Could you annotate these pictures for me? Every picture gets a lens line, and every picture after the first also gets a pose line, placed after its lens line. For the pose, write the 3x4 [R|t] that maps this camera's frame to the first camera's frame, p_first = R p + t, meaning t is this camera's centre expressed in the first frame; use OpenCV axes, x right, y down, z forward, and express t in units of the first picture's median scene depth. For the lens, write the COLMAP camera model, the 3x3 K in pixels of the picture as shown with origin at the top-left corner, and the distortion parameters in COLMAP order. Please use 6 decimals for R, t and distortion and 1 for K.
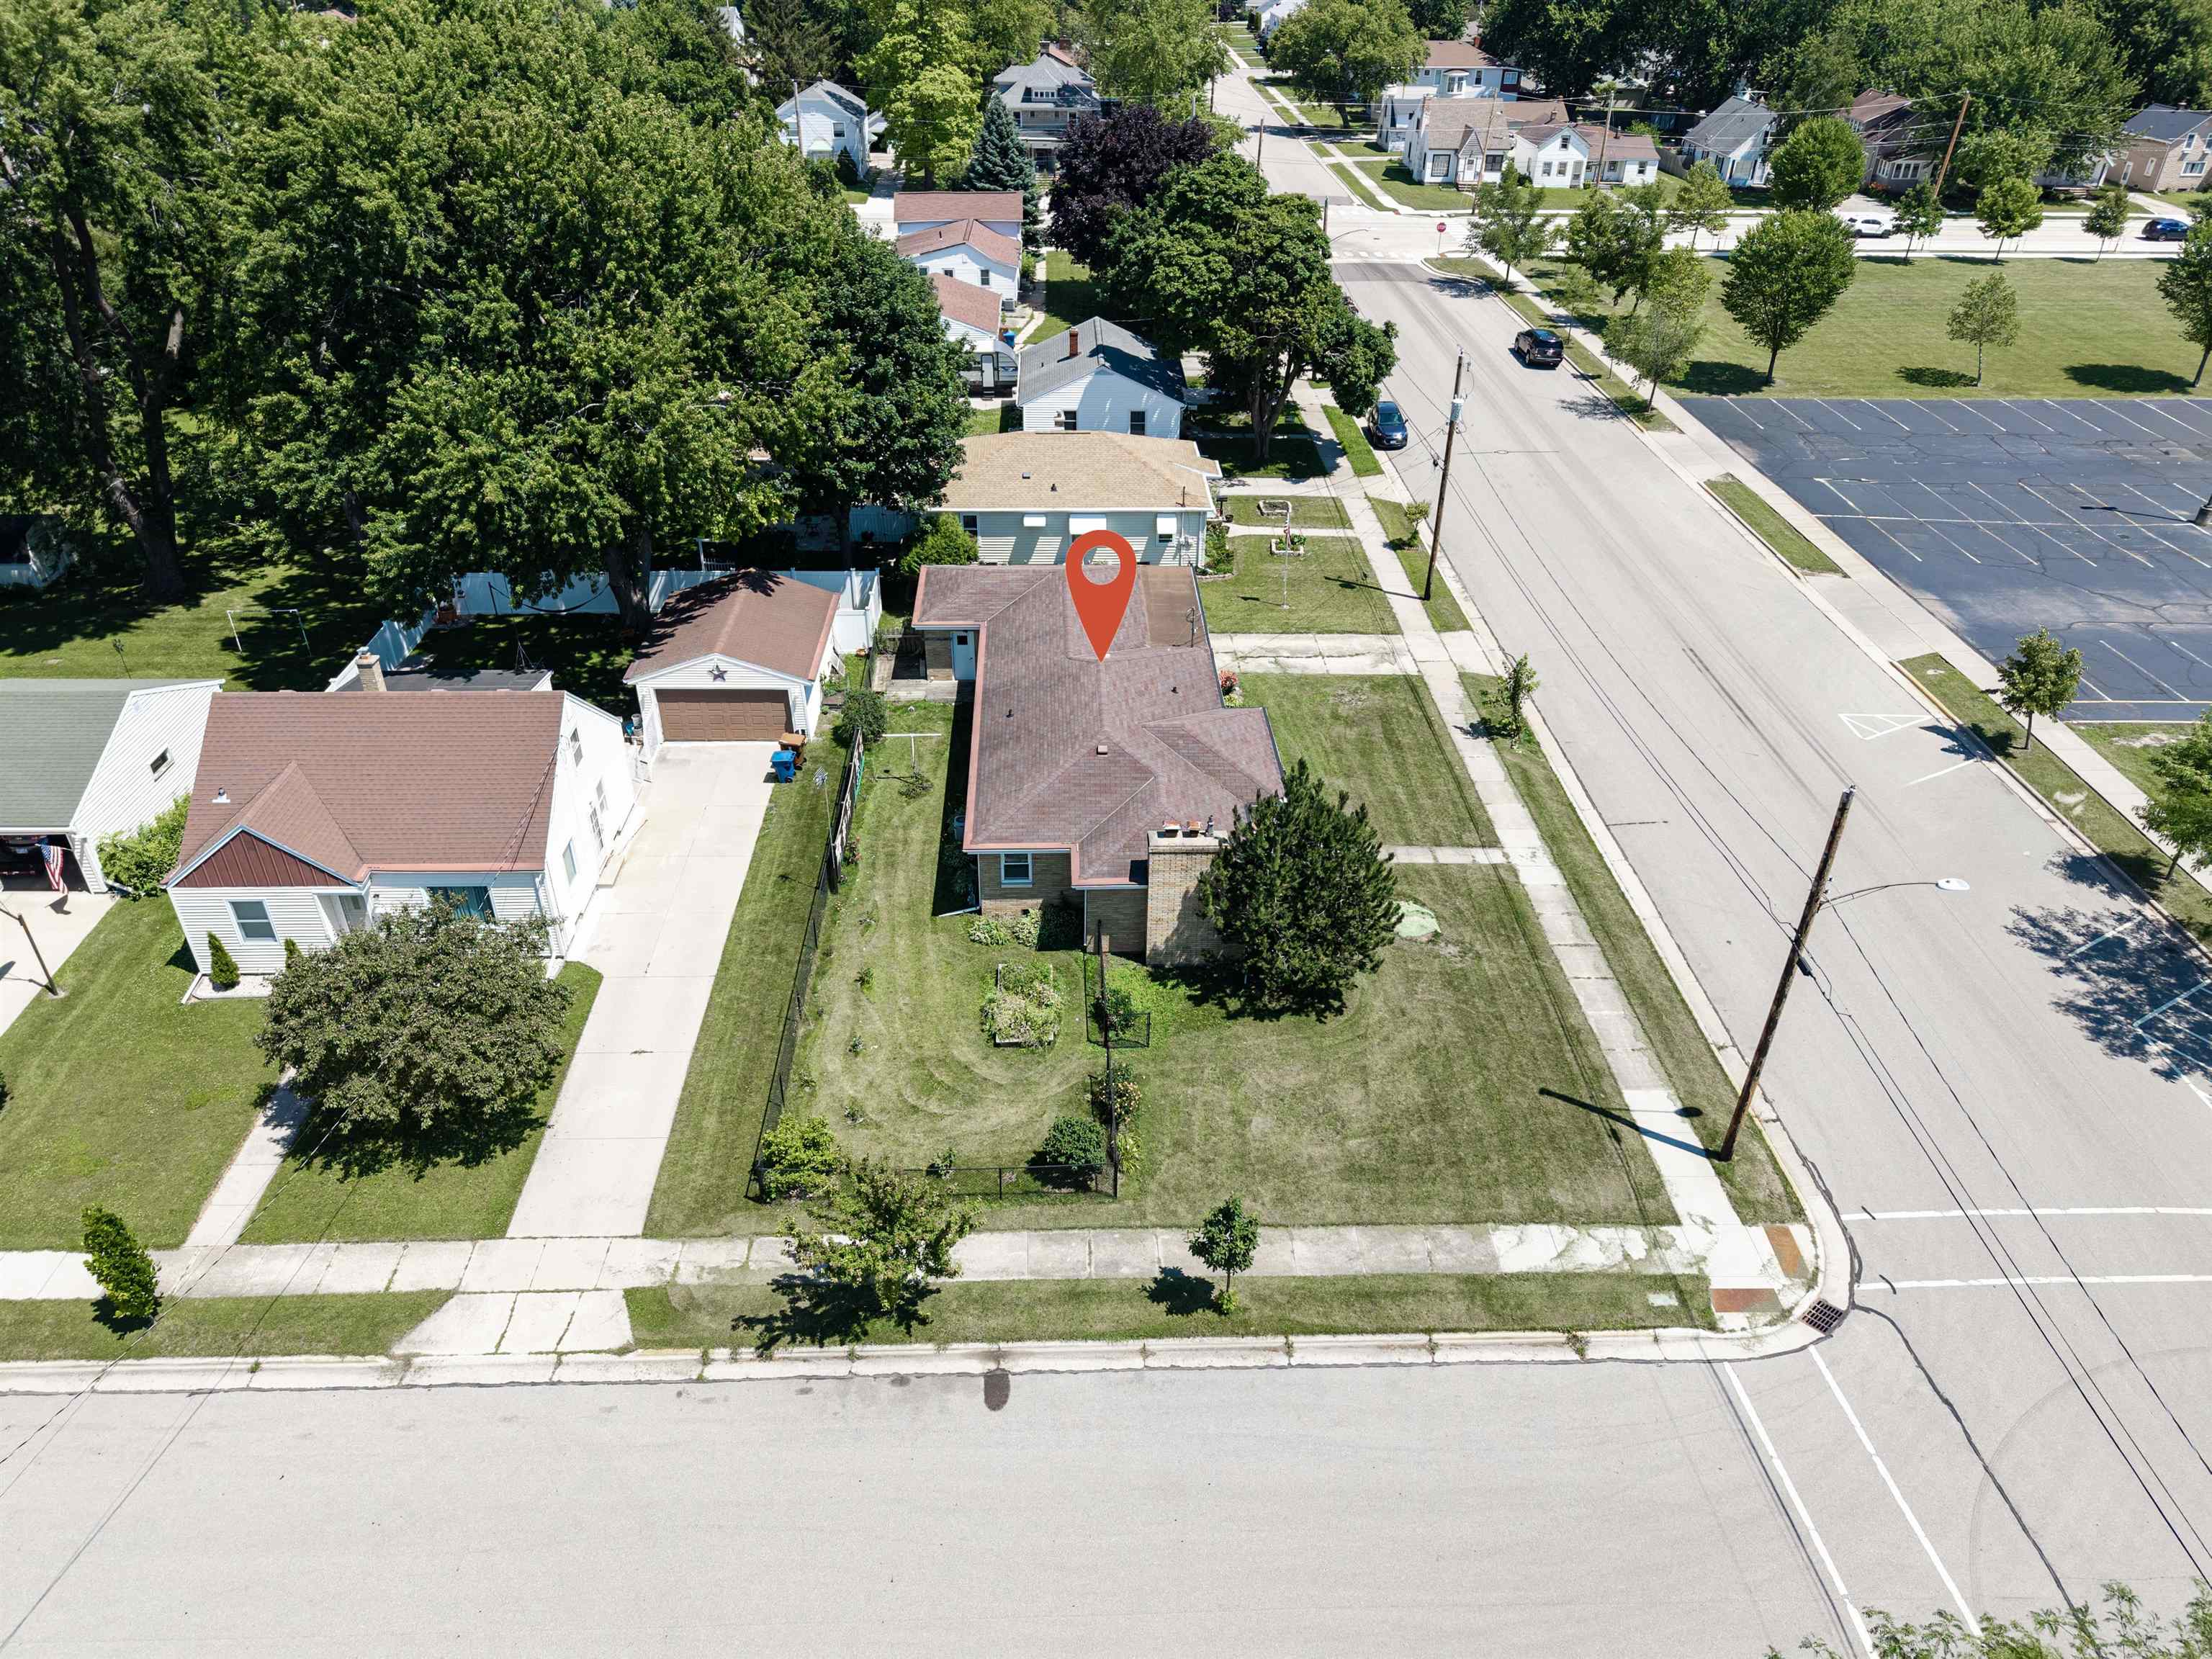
lens RADIAL K [[1478.0, 0, 1106.0], [0, 1478.0, 829.5], [0, 0, 1]] dist [0.010286, -0.006252]
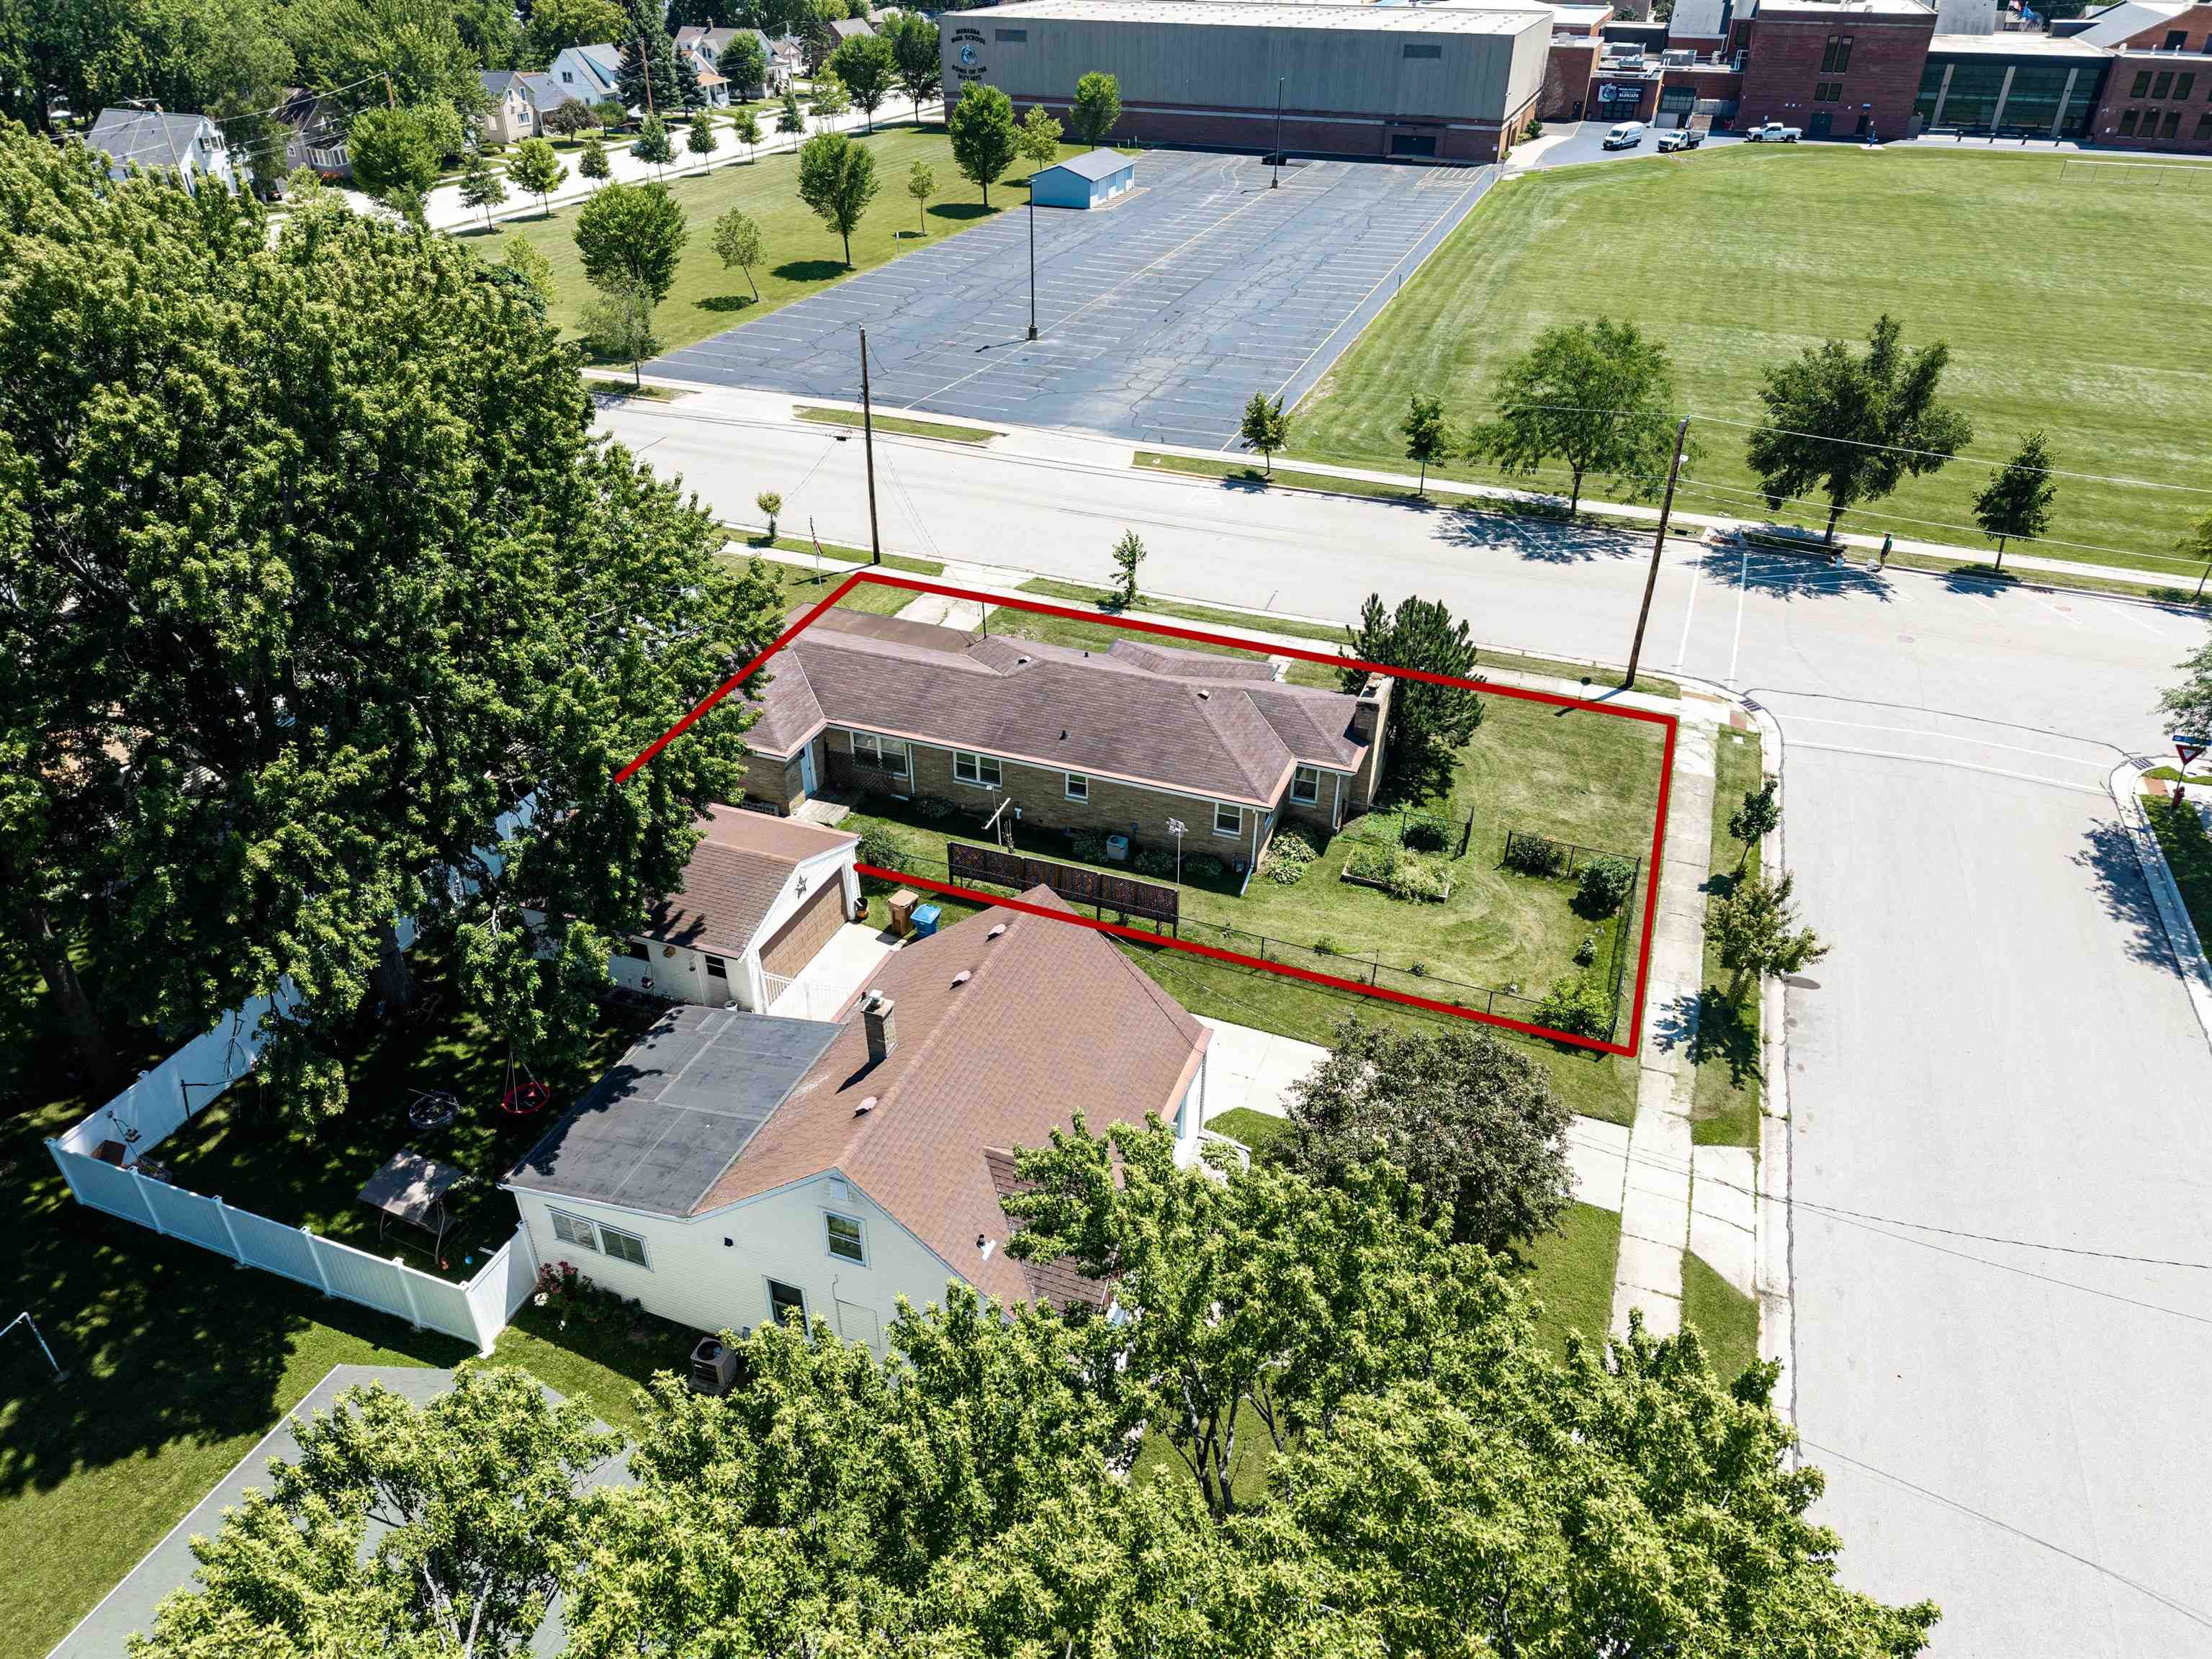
lens RADIAL K [[1478.0, 0, 1106.0], [0, 1478.0, 829.5], [0, 0, 1]] dist [0.010286, -0.006252]
pose [[0.383439, -0.500087, 0.776458, -0.881050], [0.492952, 0.821765, 0.285833, -0.303858], [-0.781008, 0.273158, 0.561616, 0.455250]]
